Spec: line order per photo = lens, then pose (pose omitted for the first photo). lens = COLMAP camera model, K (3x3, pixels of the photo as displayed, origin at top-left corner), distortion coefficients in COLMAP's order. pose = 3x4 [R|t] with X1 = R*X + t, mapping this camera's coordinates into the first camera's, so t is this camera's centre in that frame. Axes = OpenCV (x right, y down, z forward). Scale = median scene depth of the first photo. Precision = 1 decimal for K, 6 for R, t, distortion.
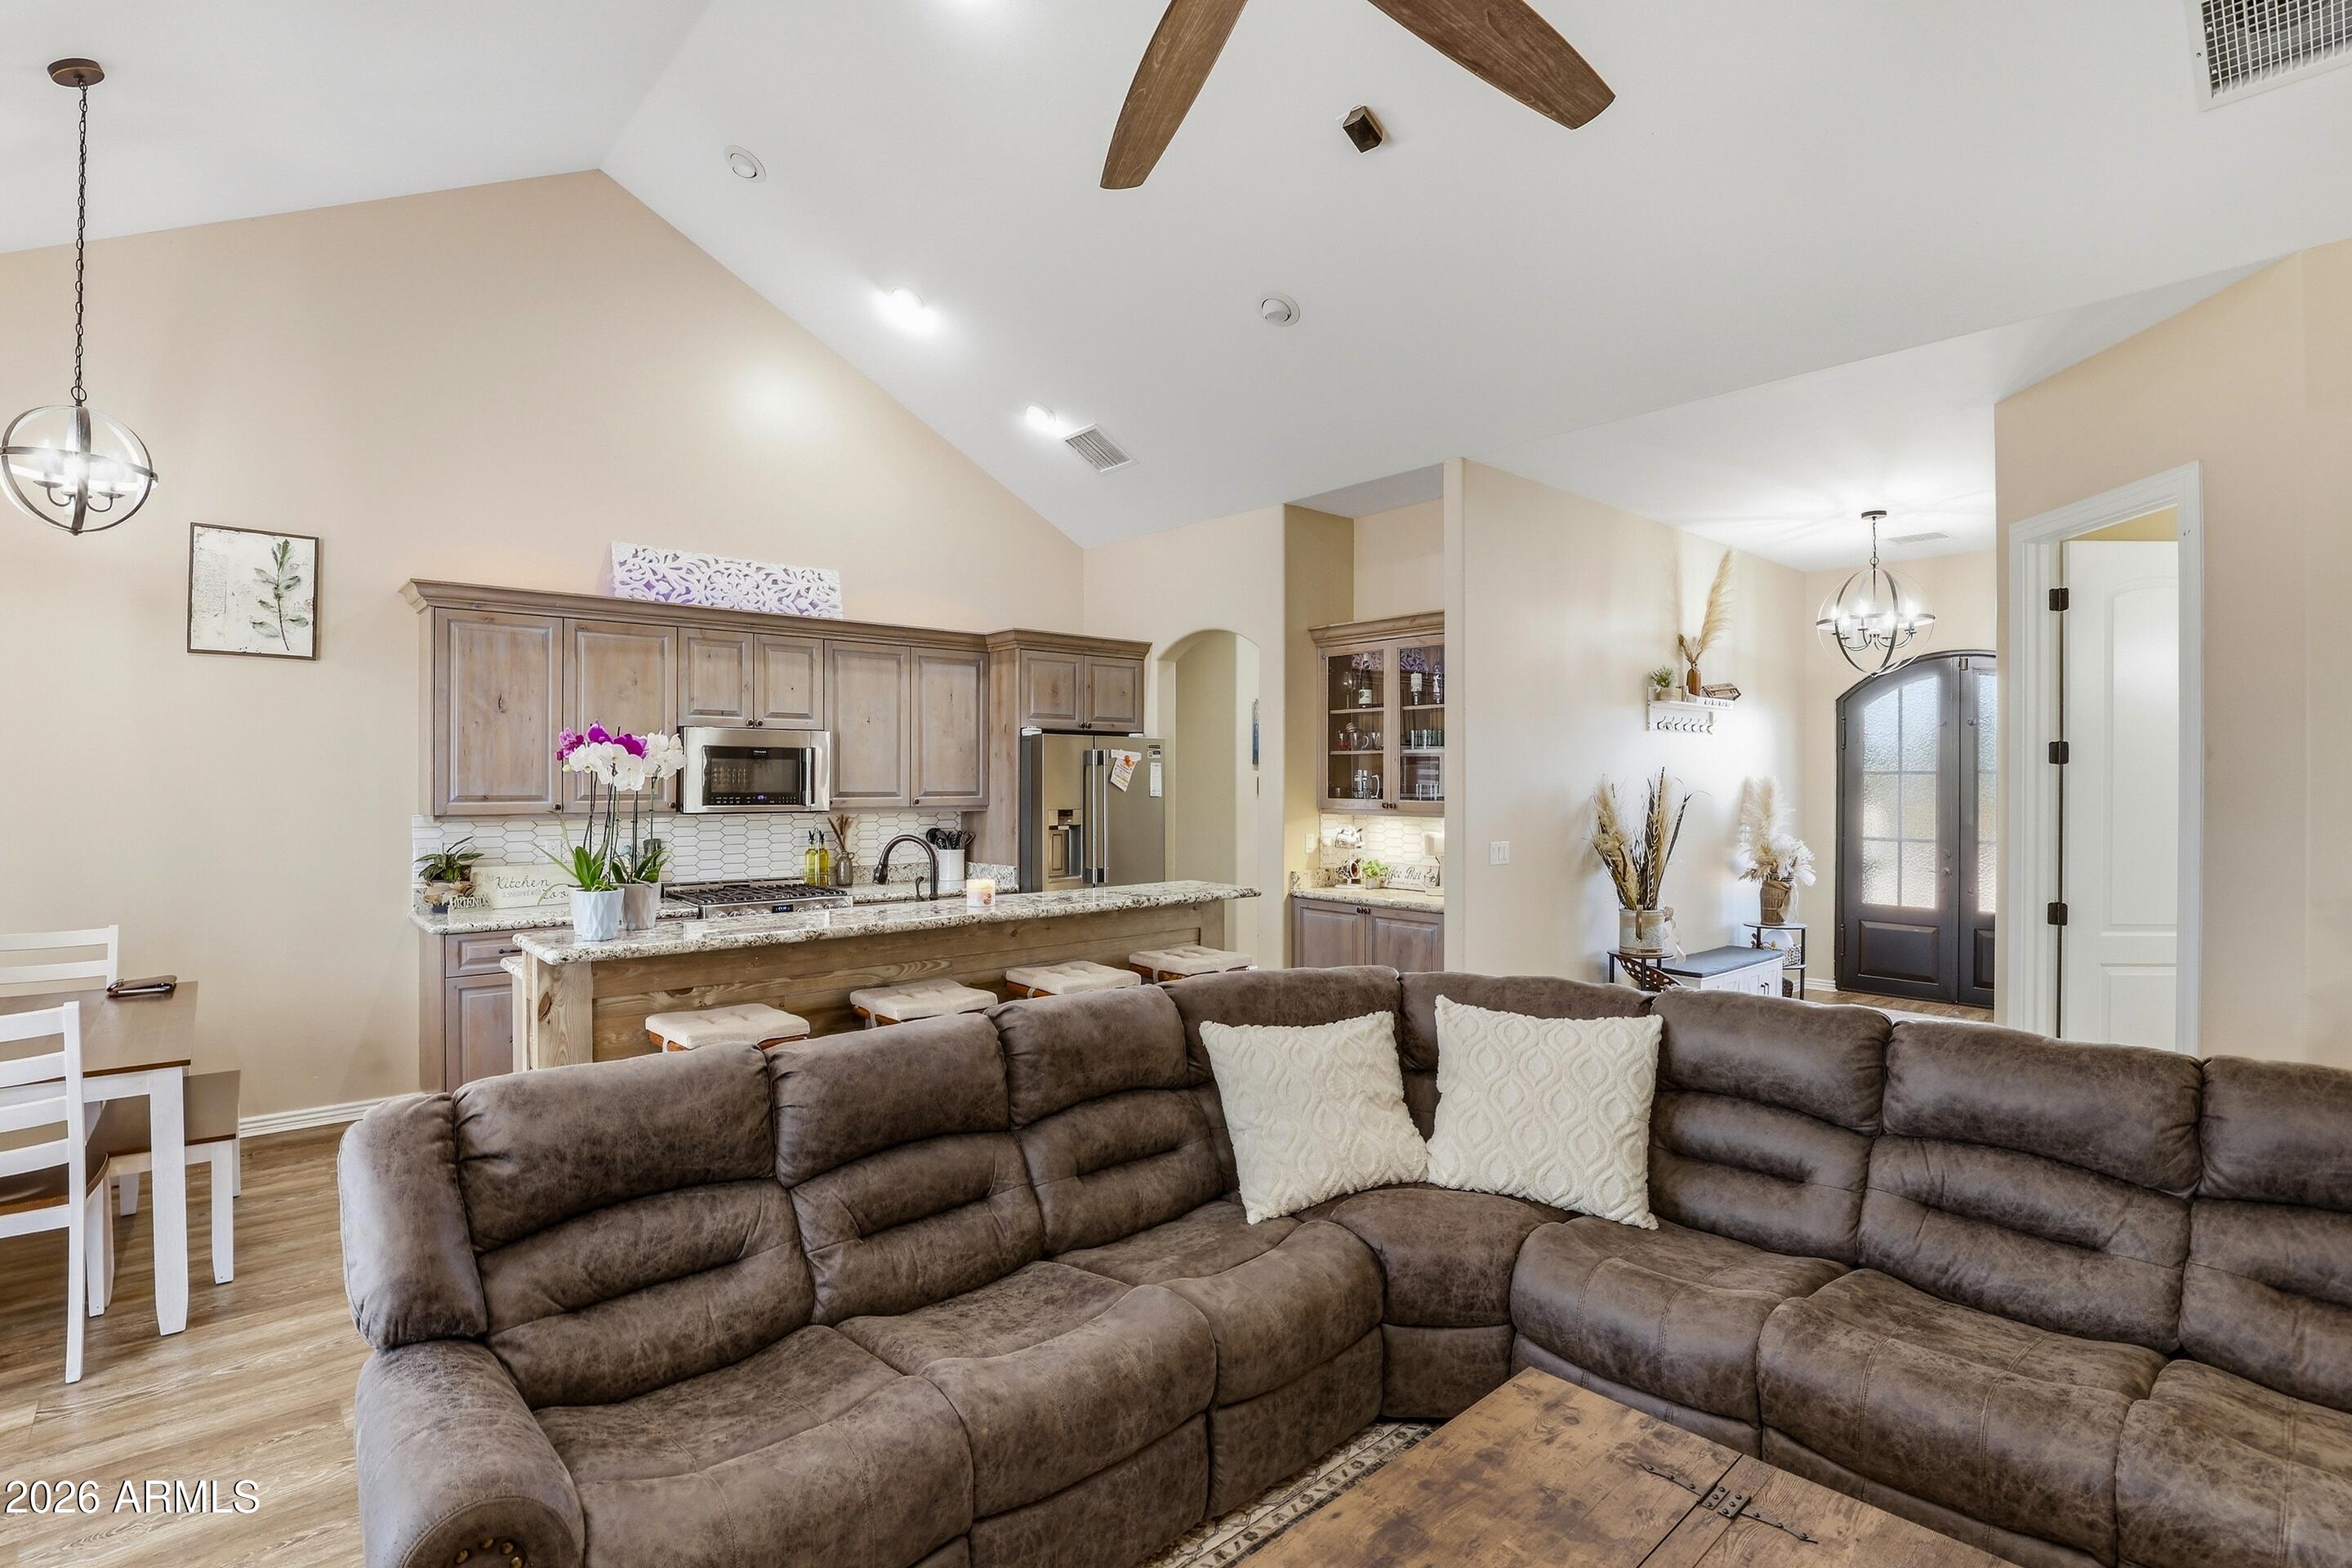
lens RADIAL K [[1150.2, 0, 1151.5], [0, 1150.2, 770.8], [0, 0, 1]] dist [-0.000452, 0.000427]
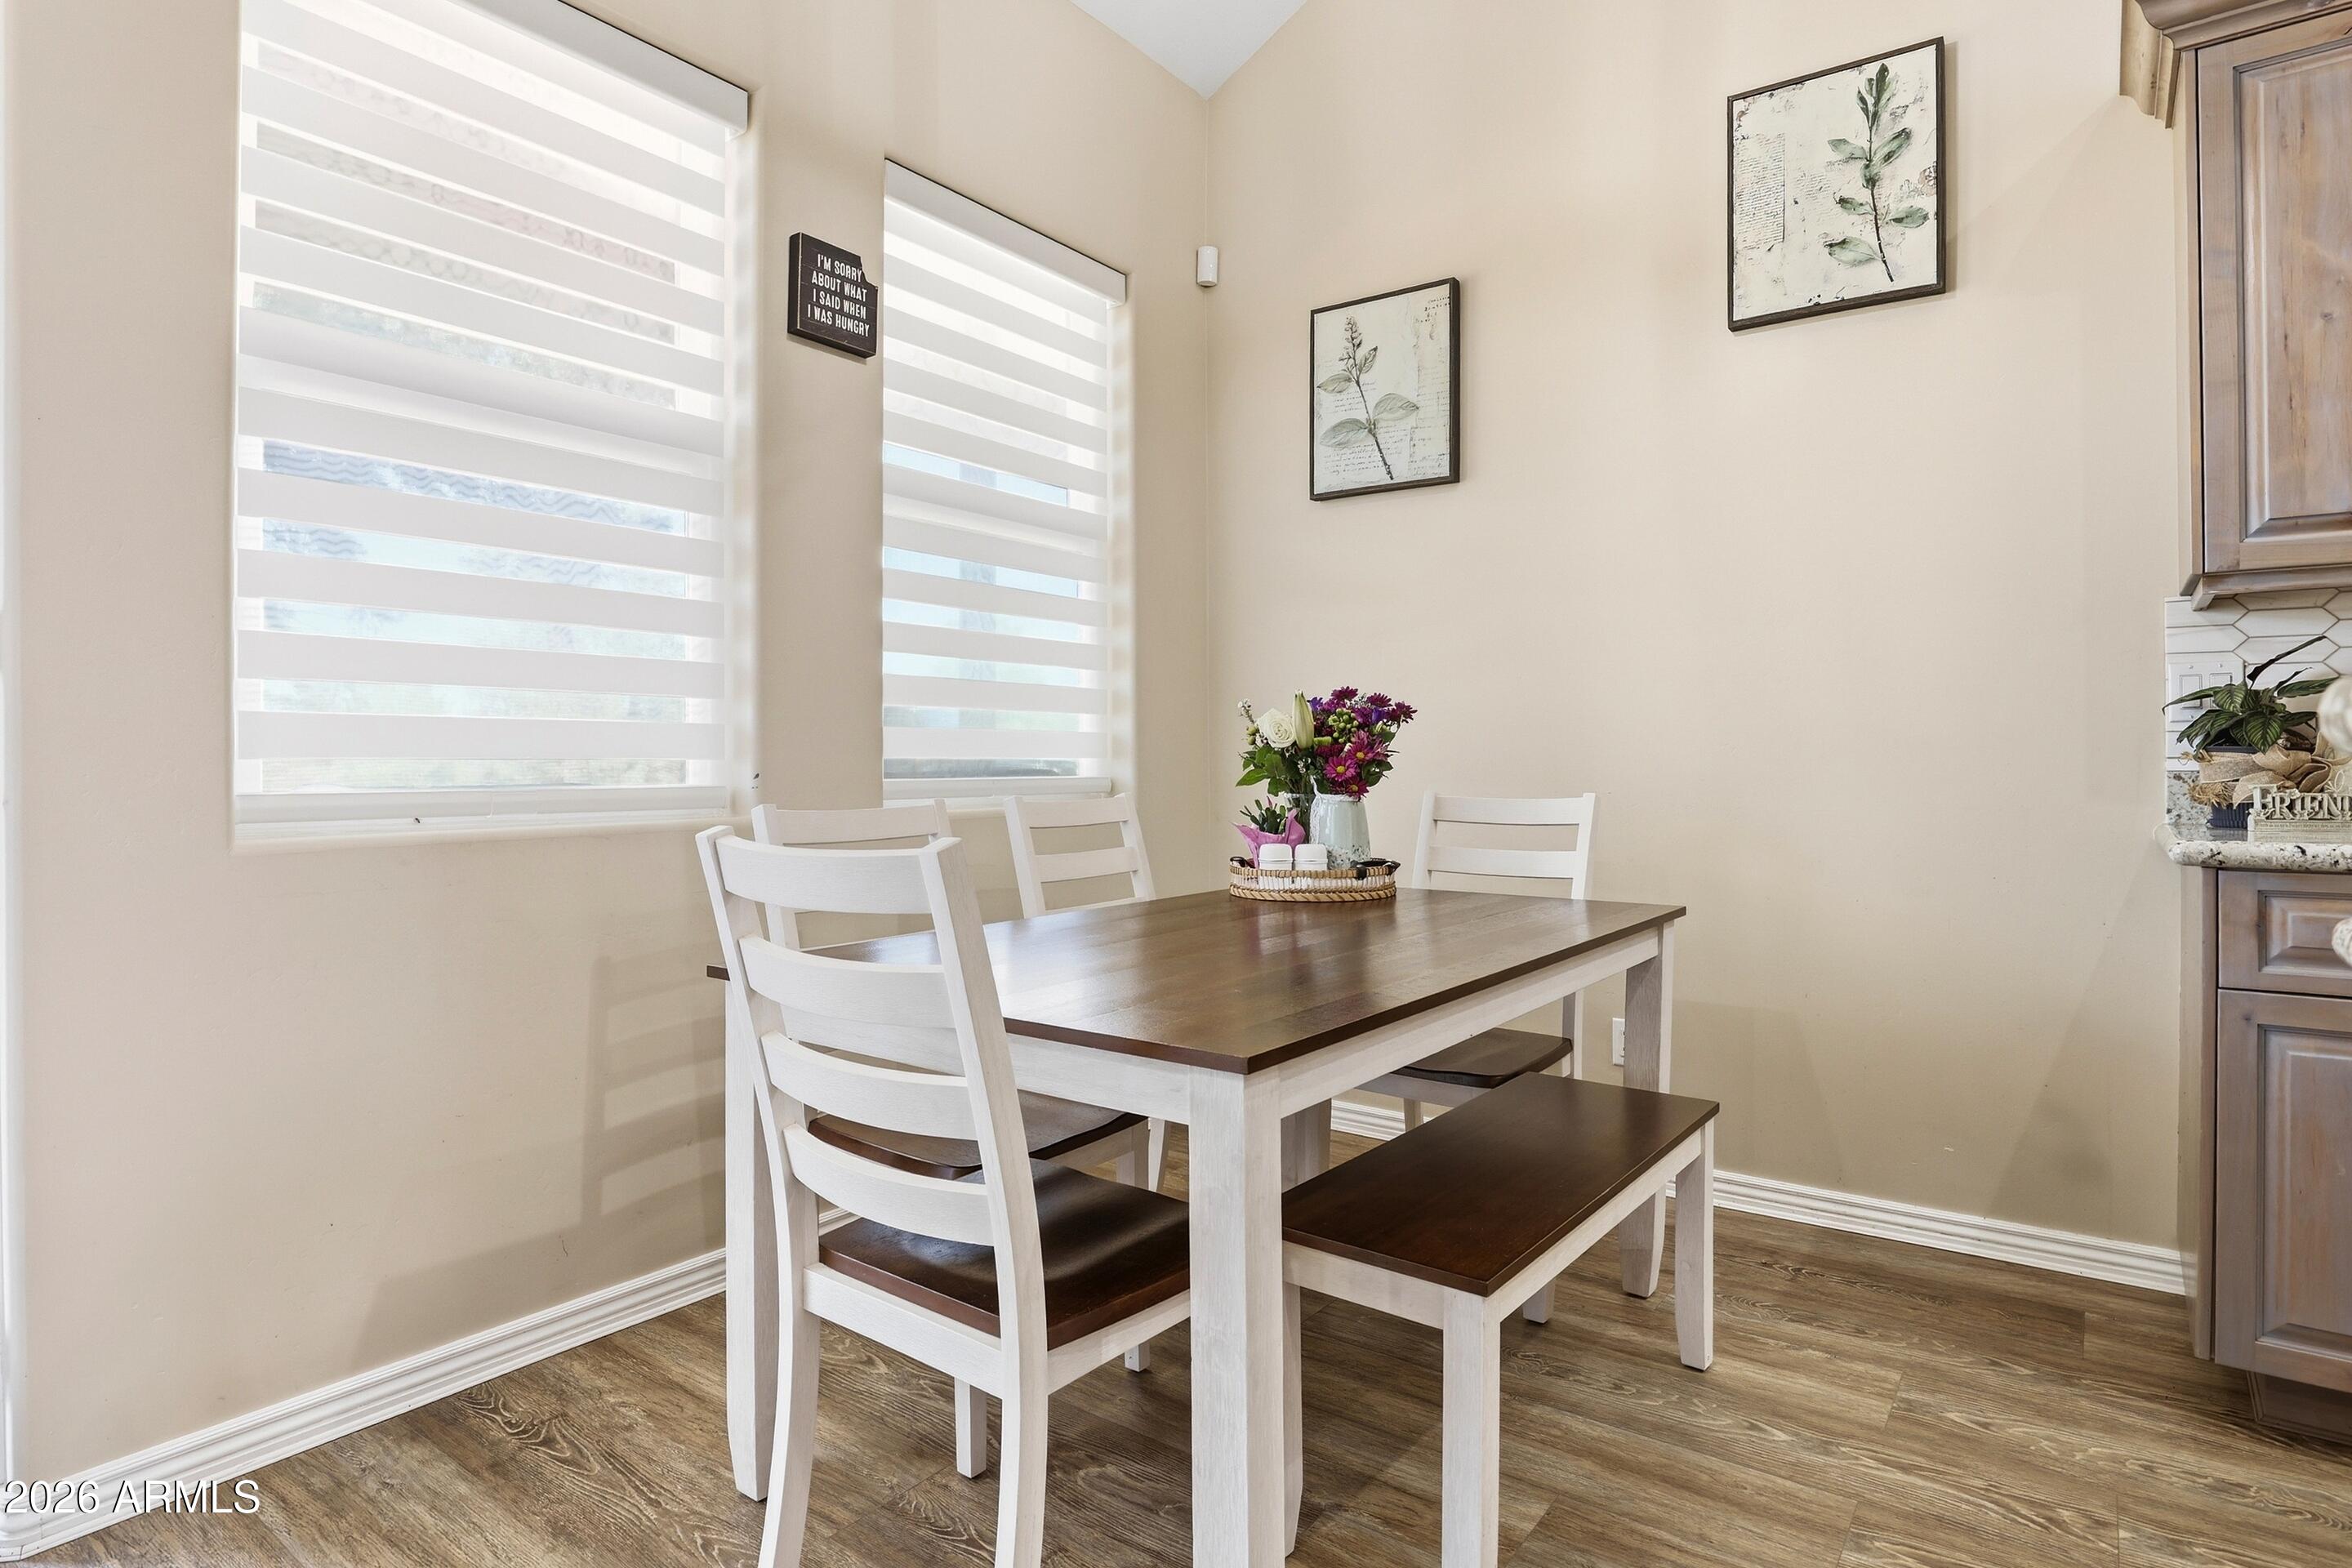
lens RADIAL K [[1215.5, 0, 1175.9], [0, 1215.5, 768.2], [0, 0, 1]] dist [-0.015262, -0.000081]
pose [[0.227337, -0.000218, -0.973816, -0.290949], [0.007545, 0.999970, 0.001537, 0.098238], [0.973787, -0.007697, 0.227332, 0.541048]]
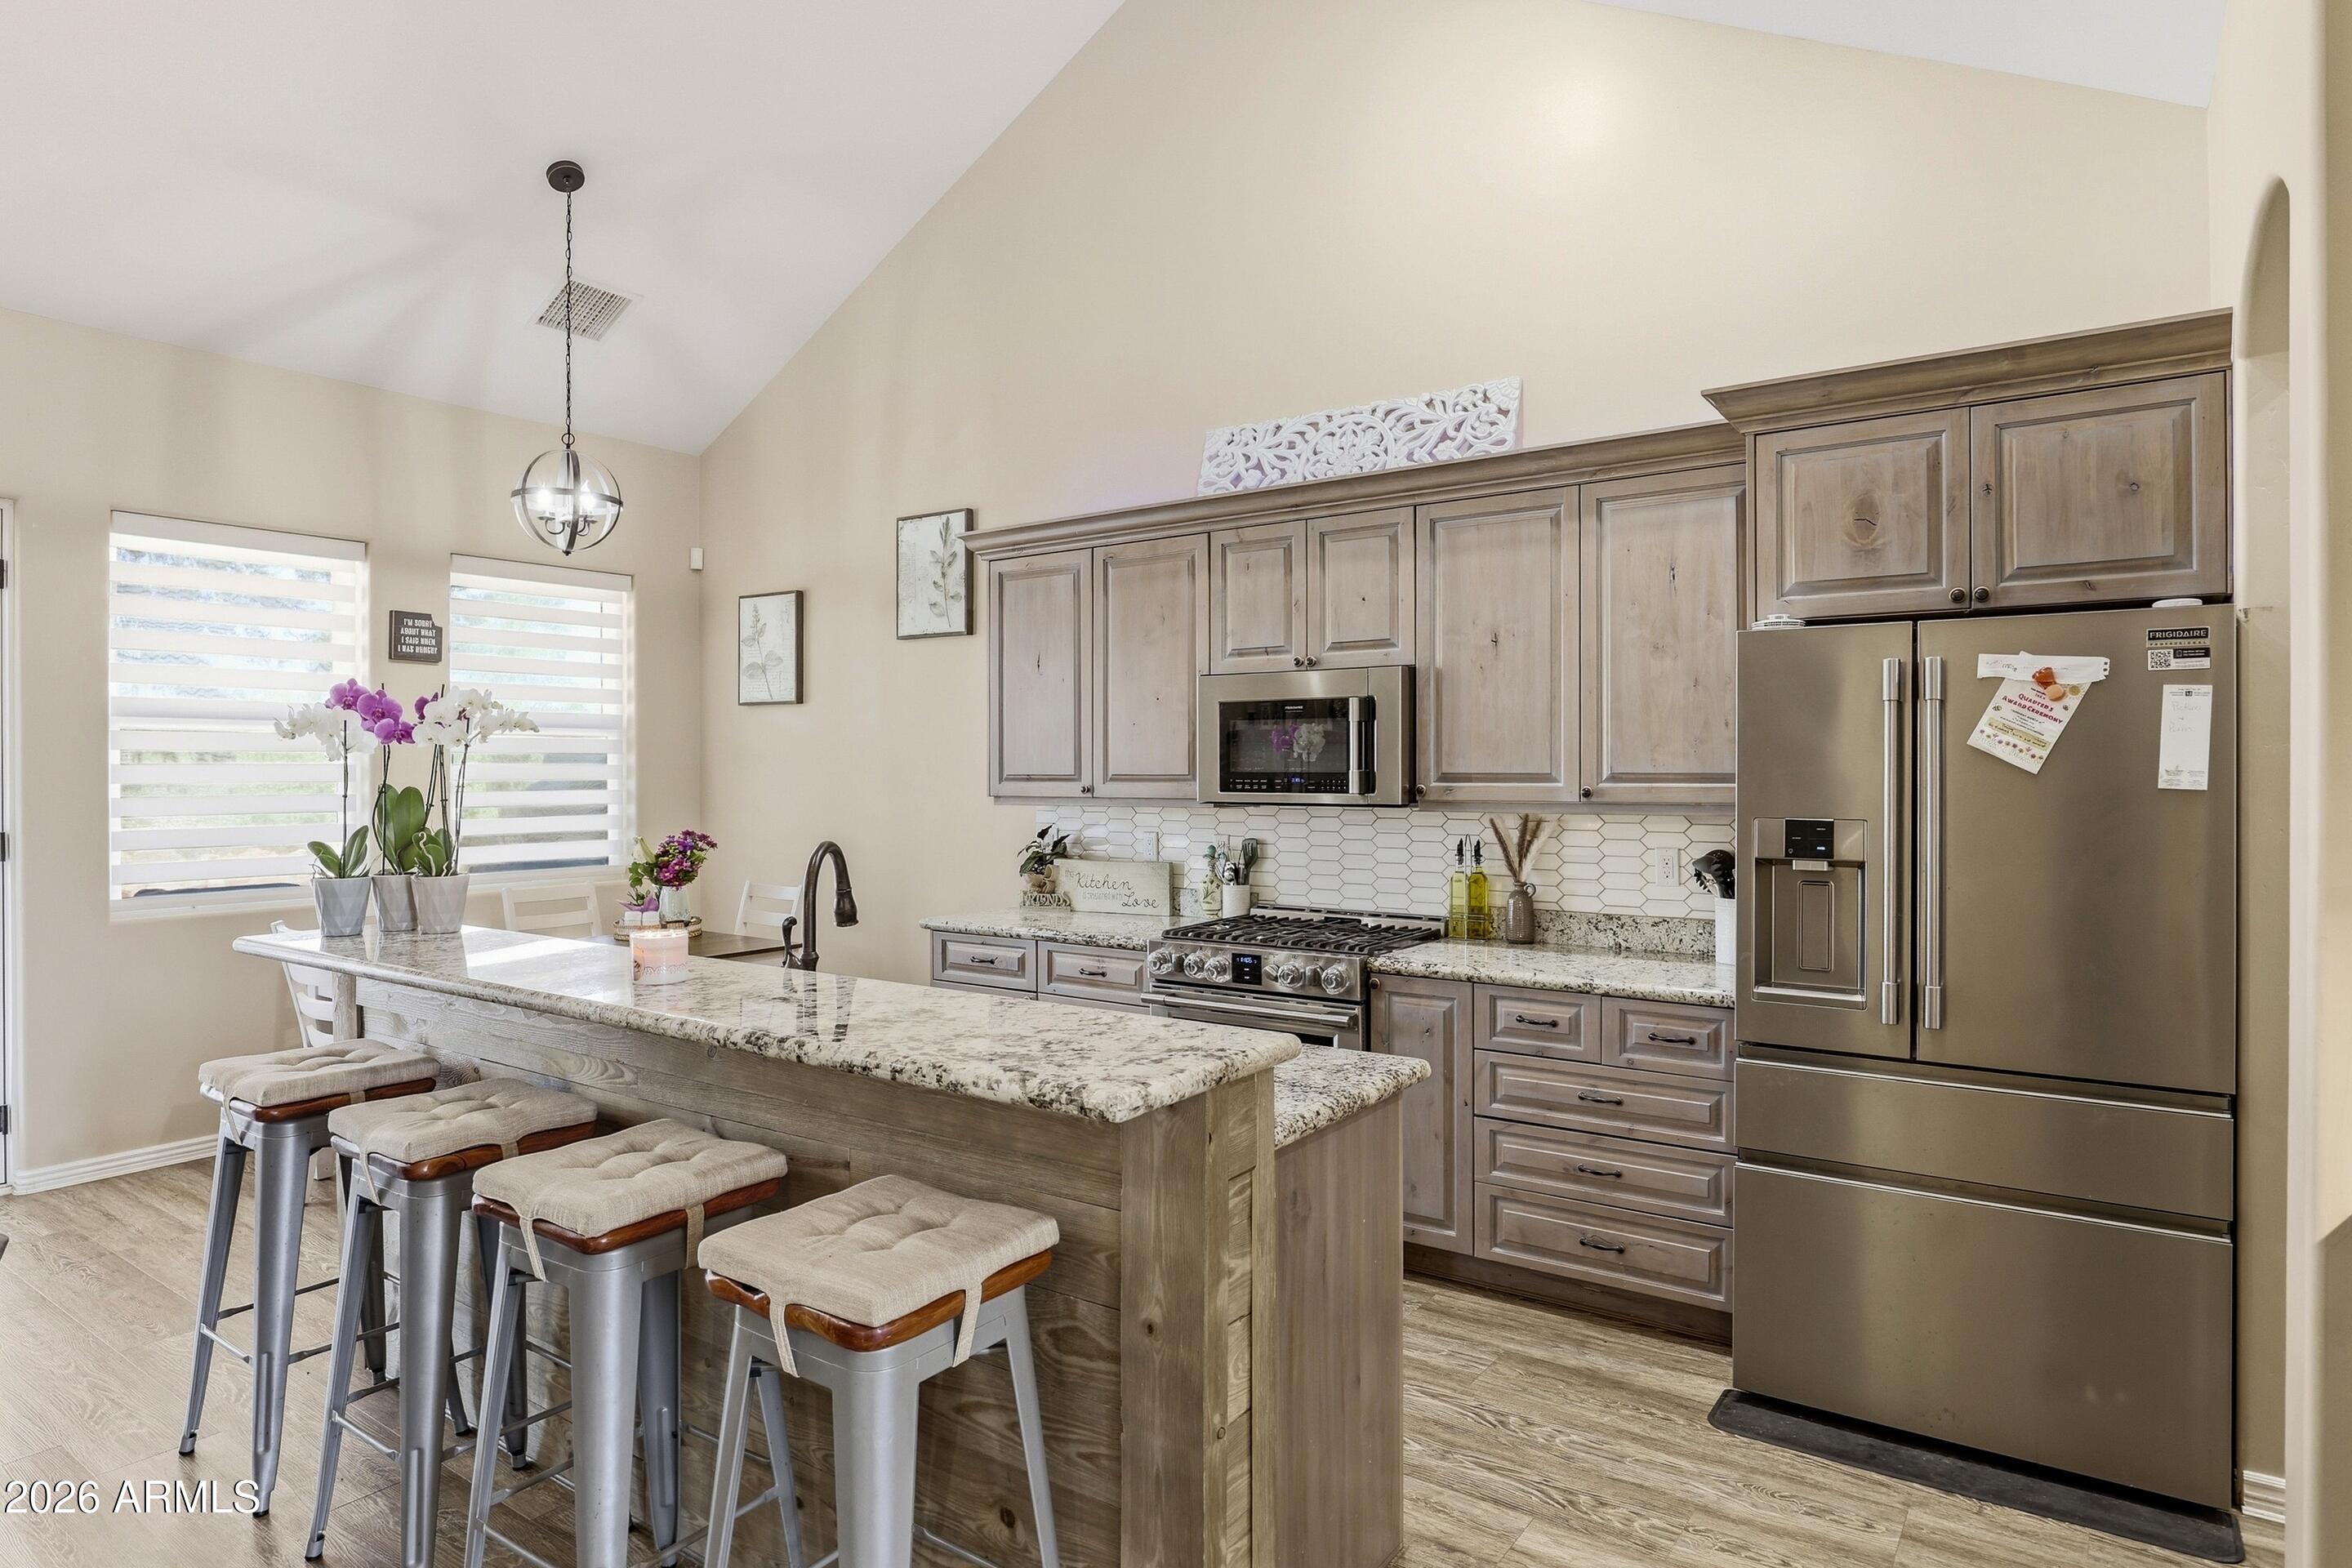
lens RADIAL K [[1332.8, 0, 1176.4], [0, 1332.8, 770.2], [0, 0, 1]] dist [-0.003937, -0.000522]
pose [[0.238589, -0.001154, -0.971120, 0.392059], [0.009916, 0.999950, 0.001248, 0.017887], [0.971070, -0.009927, 0.238589, 0.859974]]
